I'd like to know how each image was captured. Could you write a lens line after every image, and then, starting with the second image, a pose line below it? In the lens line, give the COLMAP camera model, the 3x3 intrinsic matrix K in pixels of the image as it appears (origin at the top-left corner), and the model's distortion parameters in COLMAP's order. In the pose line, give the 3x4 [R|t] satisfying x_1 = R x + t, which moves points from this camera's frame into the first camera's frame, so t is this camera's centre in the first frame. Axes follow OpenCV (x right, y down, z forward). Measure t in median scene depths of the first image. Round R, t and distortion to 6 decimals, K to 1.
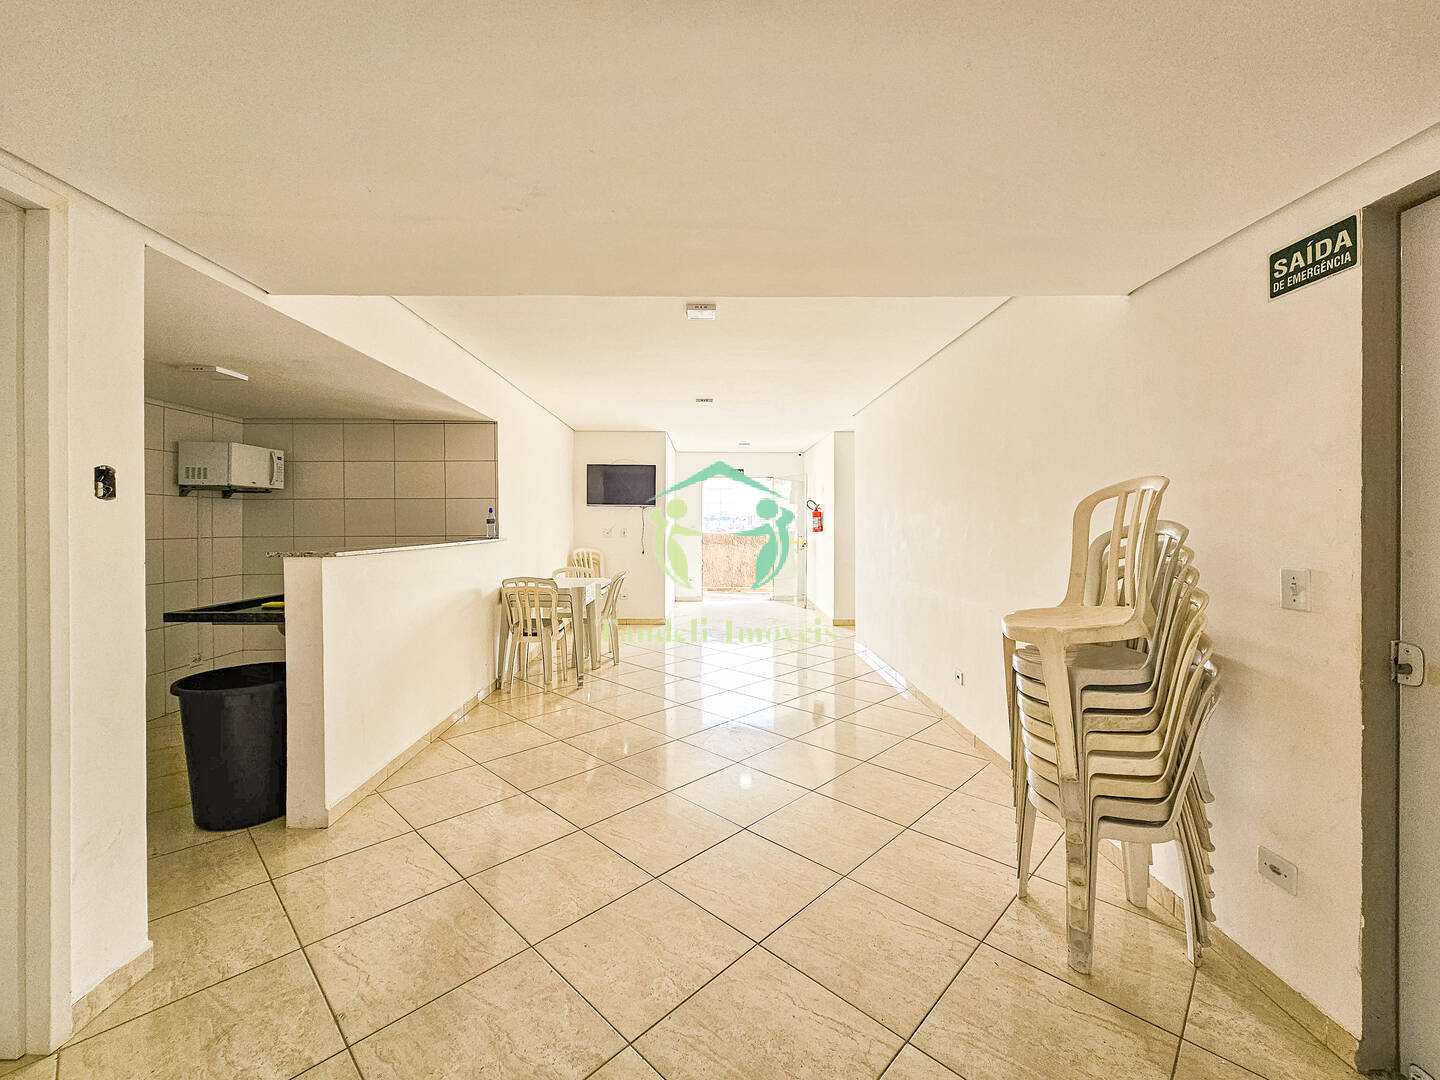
lens RADIAL K [[594.2, 0, 720.0], [0, 594.2, 540.0], [0, 0, 1]] dist [-0.001470, 0.002591]
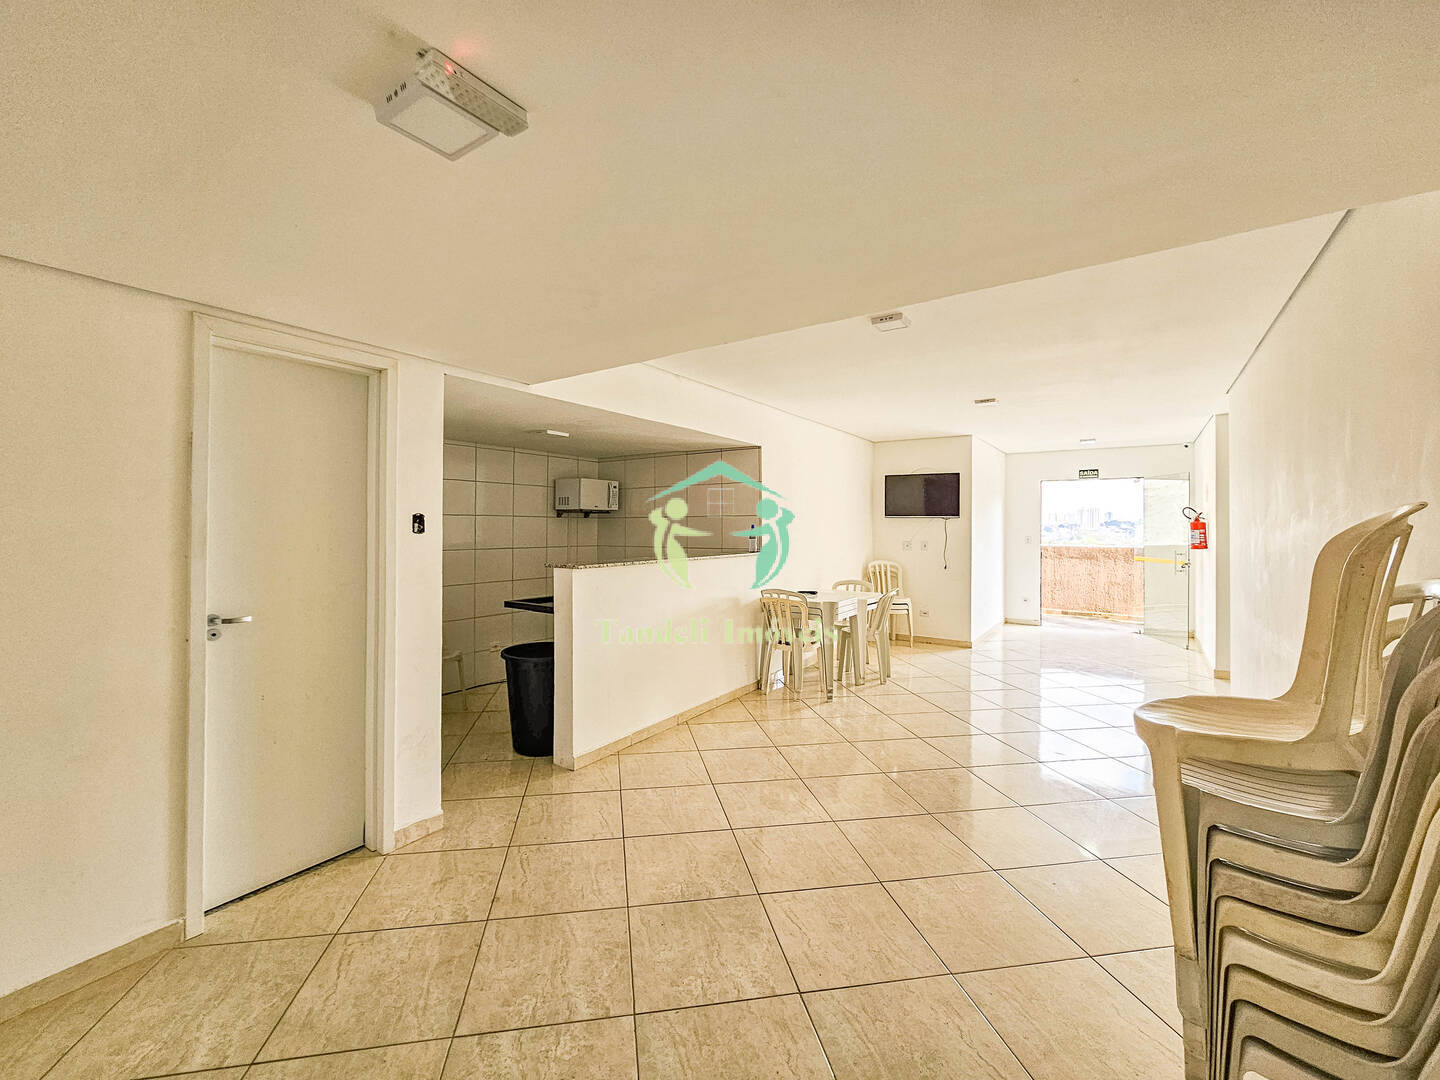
lens RADIAL K [[604.6, 0, 711.1], [0, 604.6, 535.2], [0, 0, 1]] dist [-0.001818, 0.003192]
pose [[0.805012, 0.012061, -0.593135, 0.254412], [-0.020592, 0.999759, -0.007618, -0.027633], [0.592901, 0.018347, 0.805067, 0.051541]]
